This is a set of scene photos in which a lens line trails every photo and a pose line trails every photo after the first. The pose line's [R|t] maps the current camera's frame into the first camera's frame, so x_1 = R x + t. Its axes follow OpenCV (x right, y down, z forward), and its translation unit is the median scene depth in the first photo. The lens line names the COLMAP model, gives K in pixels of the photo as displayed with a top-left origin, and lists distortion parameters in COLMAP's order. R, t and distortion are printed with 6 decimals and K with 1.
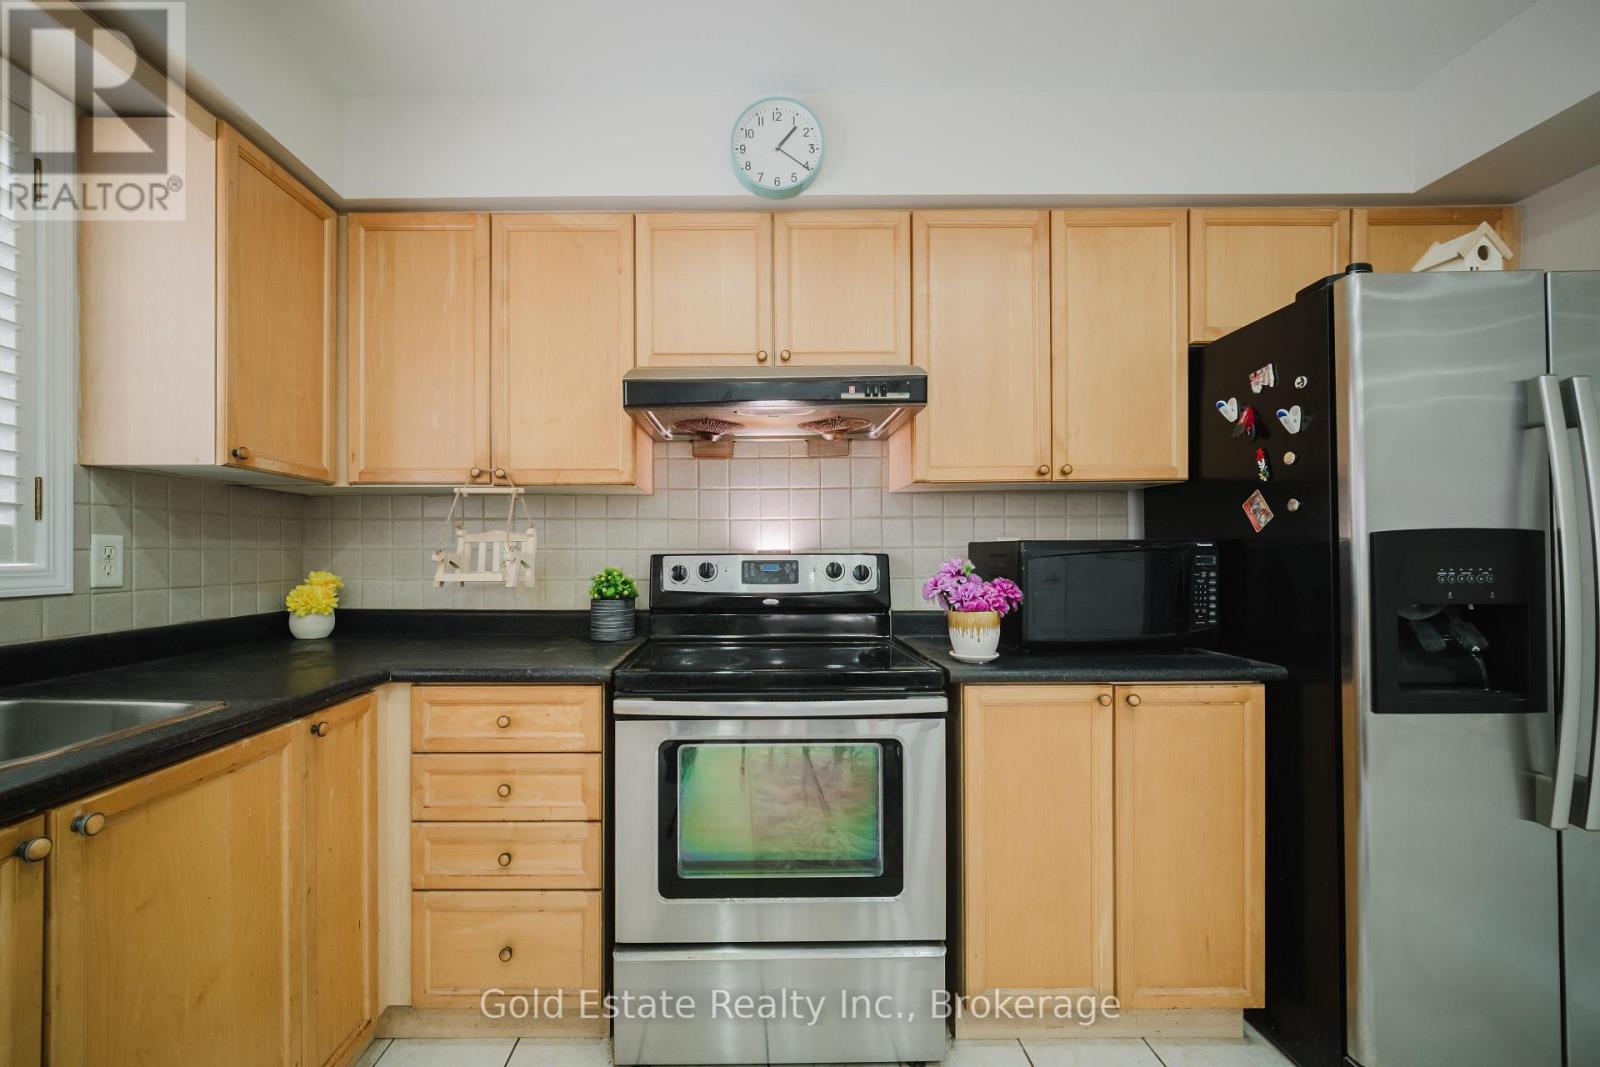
lens RADIAL K [[671.2, 0, 738.1], [0, 671.2, 552.1], [0, 0, 1]] dist [0.011652, -0.002570]
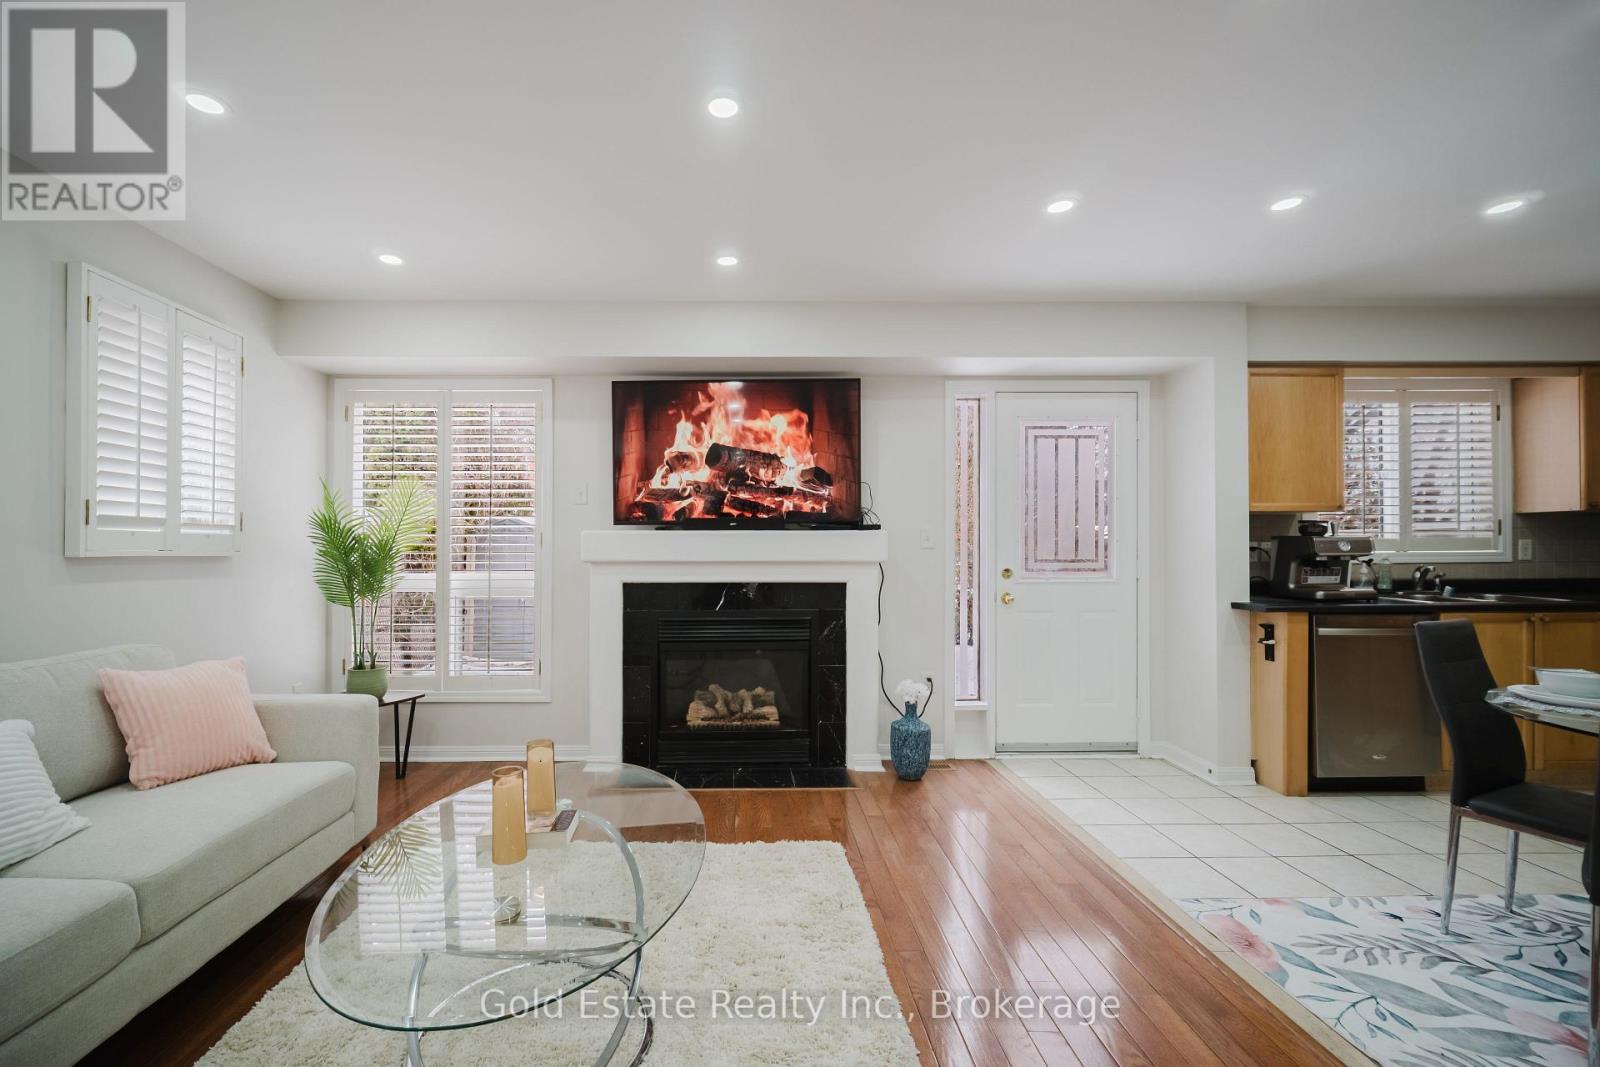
lens RADIAL K [[671.2, 0, 750.2], [0, 671.2, 531.2], [0, 0, 1]] dist [0.011652, -0.002570]
pose [[0.047905, -0.024299, -0.998556, 1.189233], [0.006132, 0.999692, -0.024032, -0.010779], [0.998833, -0.004971, 0.048039, -1.640098]]
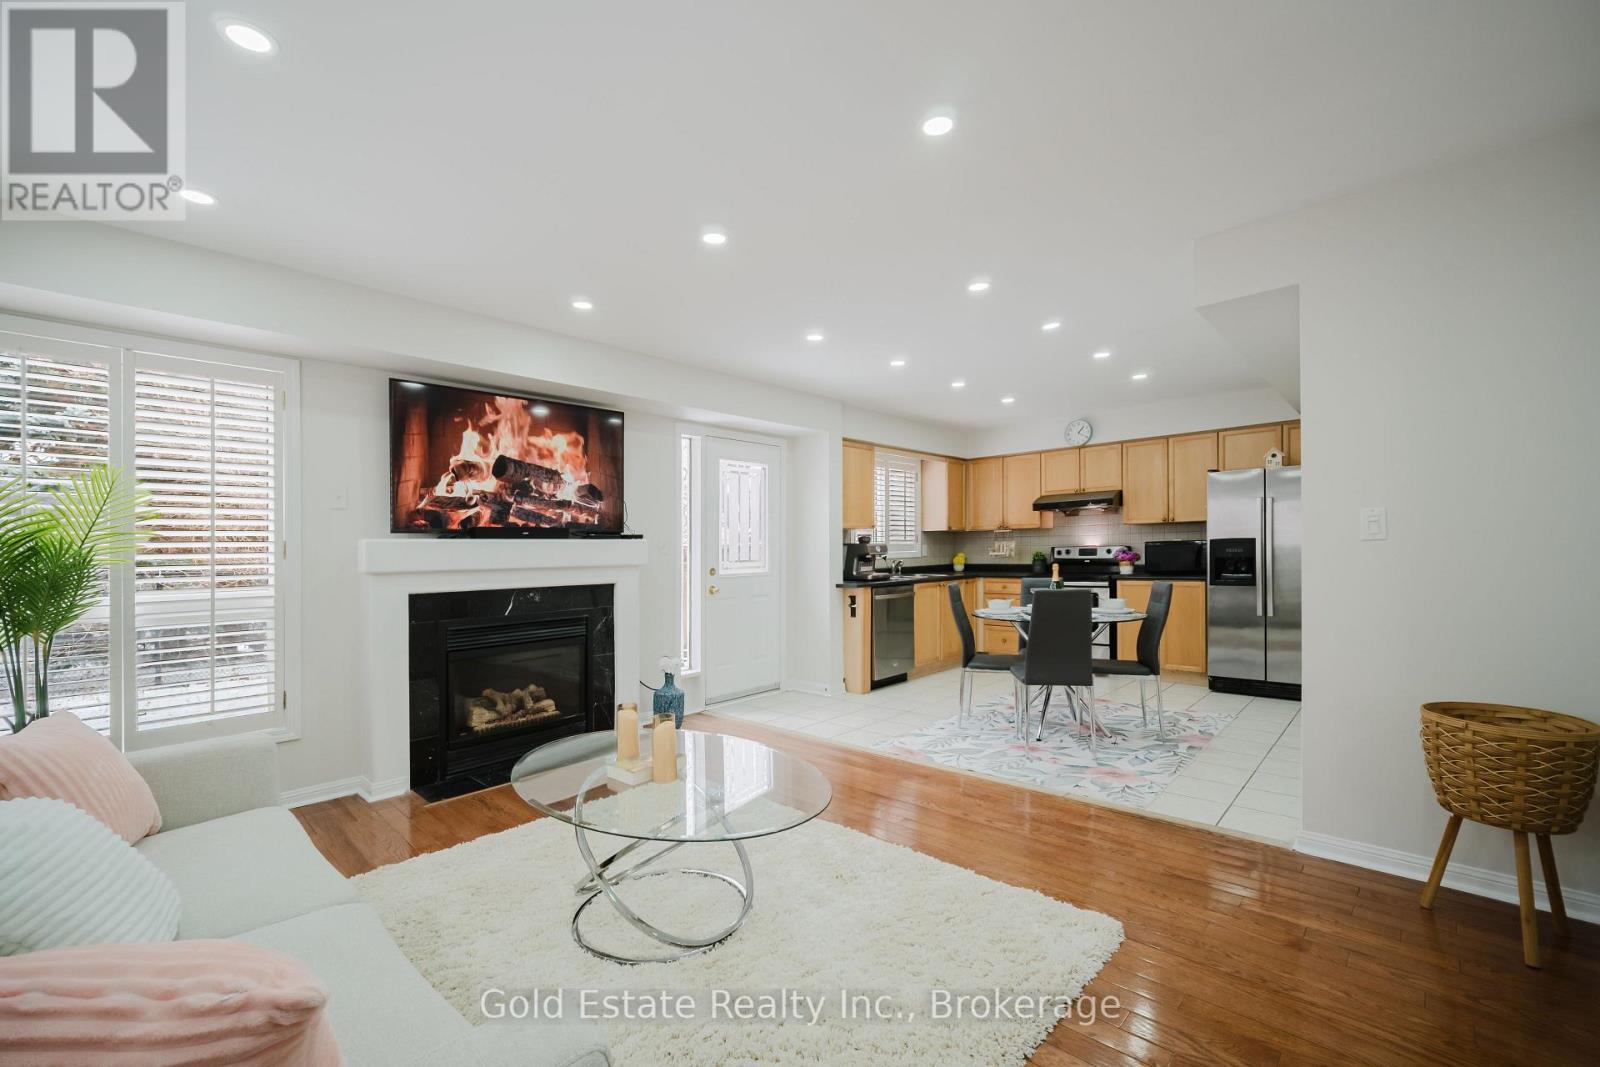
lens RADIAL K [[671.2, 0, 808.1], [0, 671.2, 549.4], [0, 0, 1]] dist [0.011652, -0.002570]
pose [[0.756981, -0.012326, -0.653321, 1.265087], [0.018377, 0.999828, 0.002429, -0.017199], [0.653178, -0.013845, 0.757077, -2.566127]]
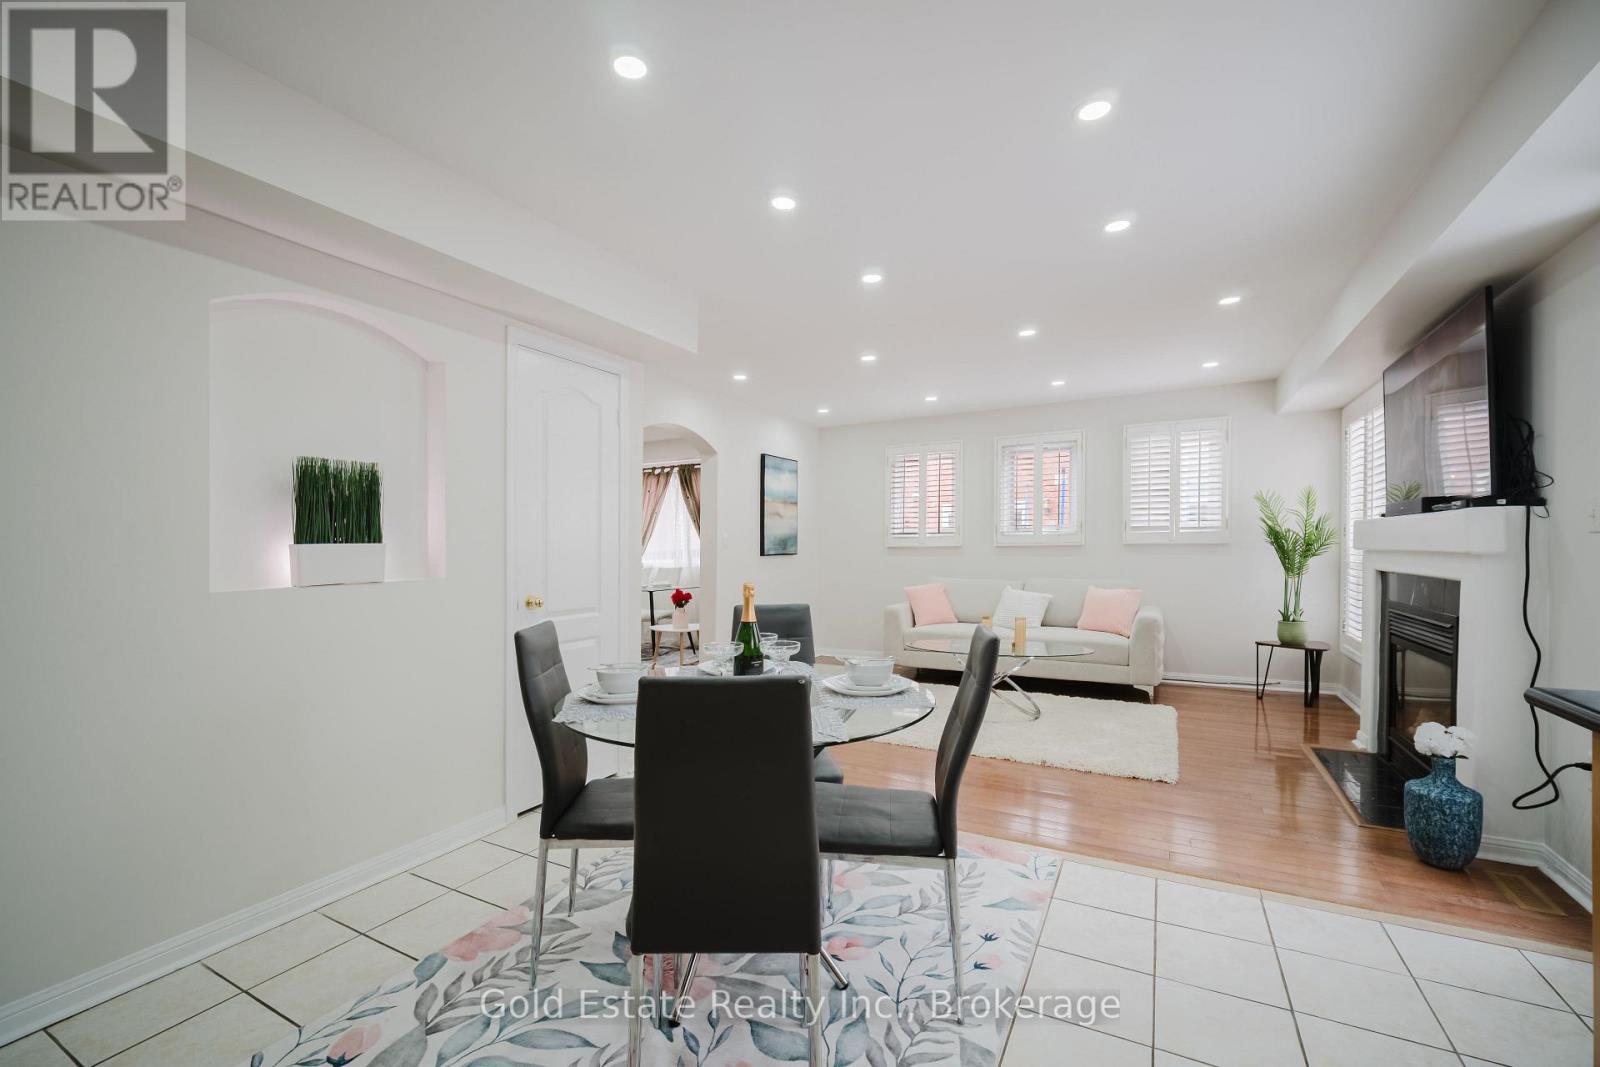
lens RADIAL K [[671.2, 0, 787.7], [0, 671.2, 547.9], [0, 0, 1]] dist [0.011652, -0.002570]
pose [[-0.886310, 0.014133, 0.462878, -0.132645], [0.013508, 0.999898, -0.004665, 0.012649], [-0.462896, 0.002118, -0.886410, 0.570866]]
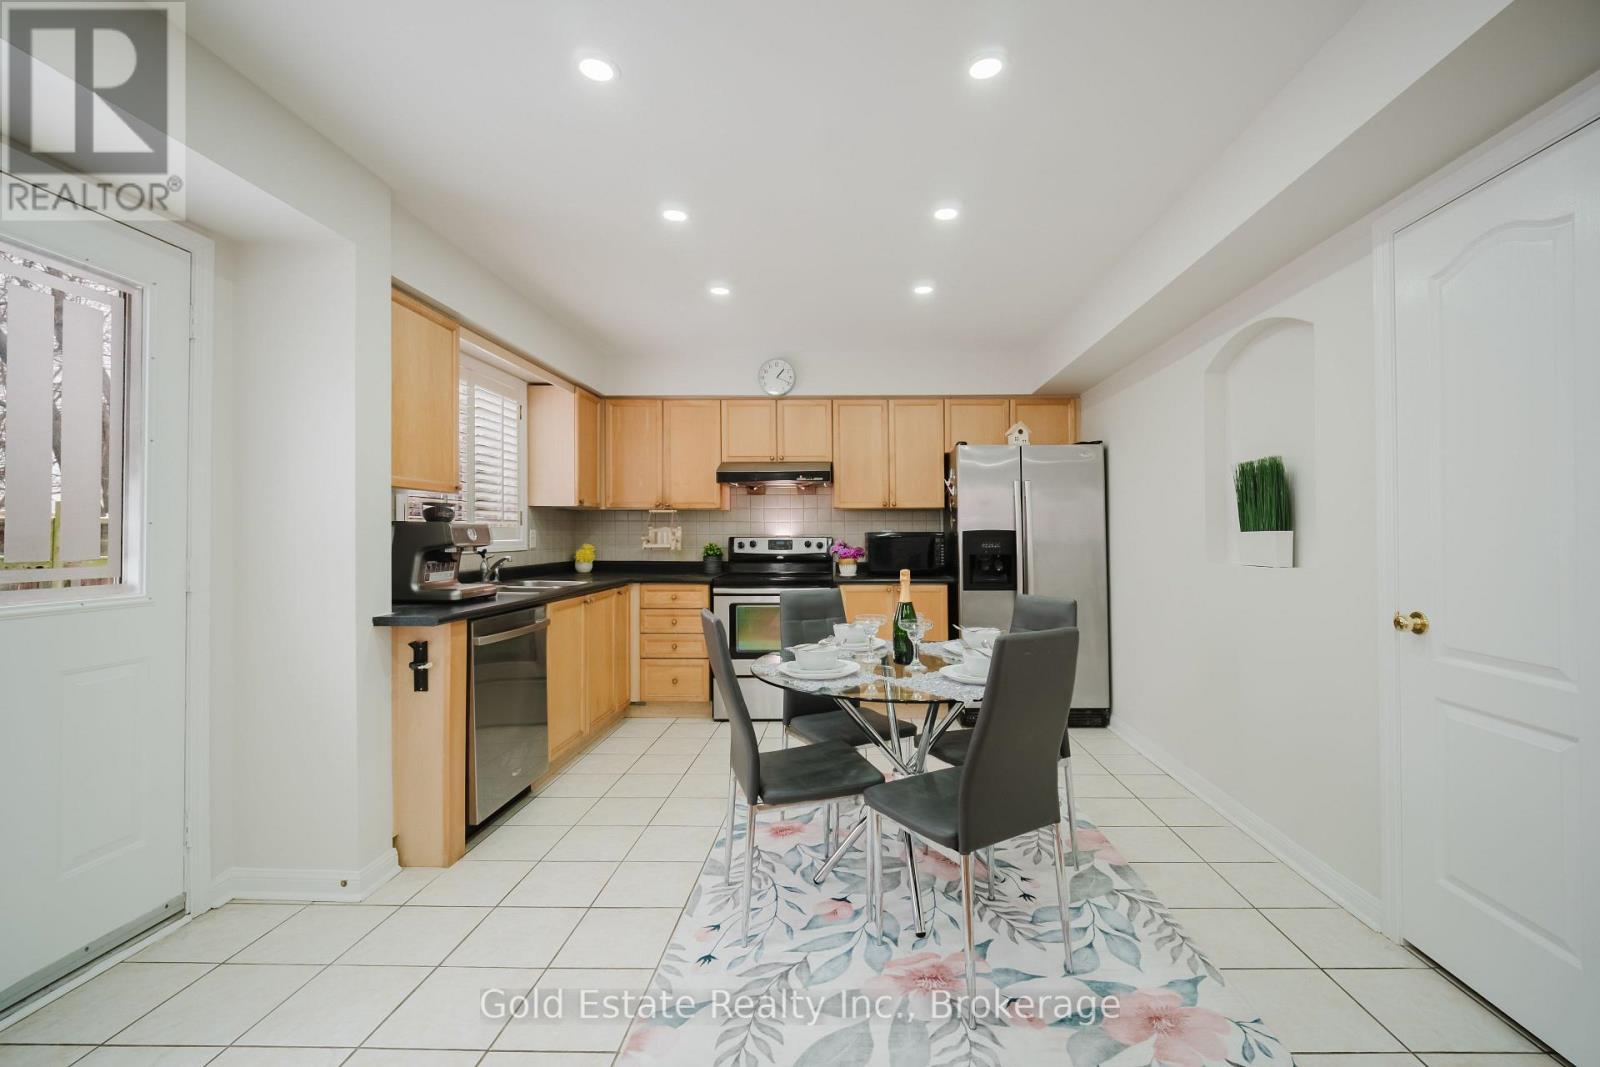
lens RADIAL K [[671.2, 0, 843.7], [0, 671.2, 548.0], [0, 0, 1]] dist [0.011652, -0.002570]
pose [[0.999947, 0.002696, 0.009895, 0.273769], [-0.002903, 0.999776, 0.020975, -0.009920], [-0.009836, -0.021002, 0.999731, -1.489349]]
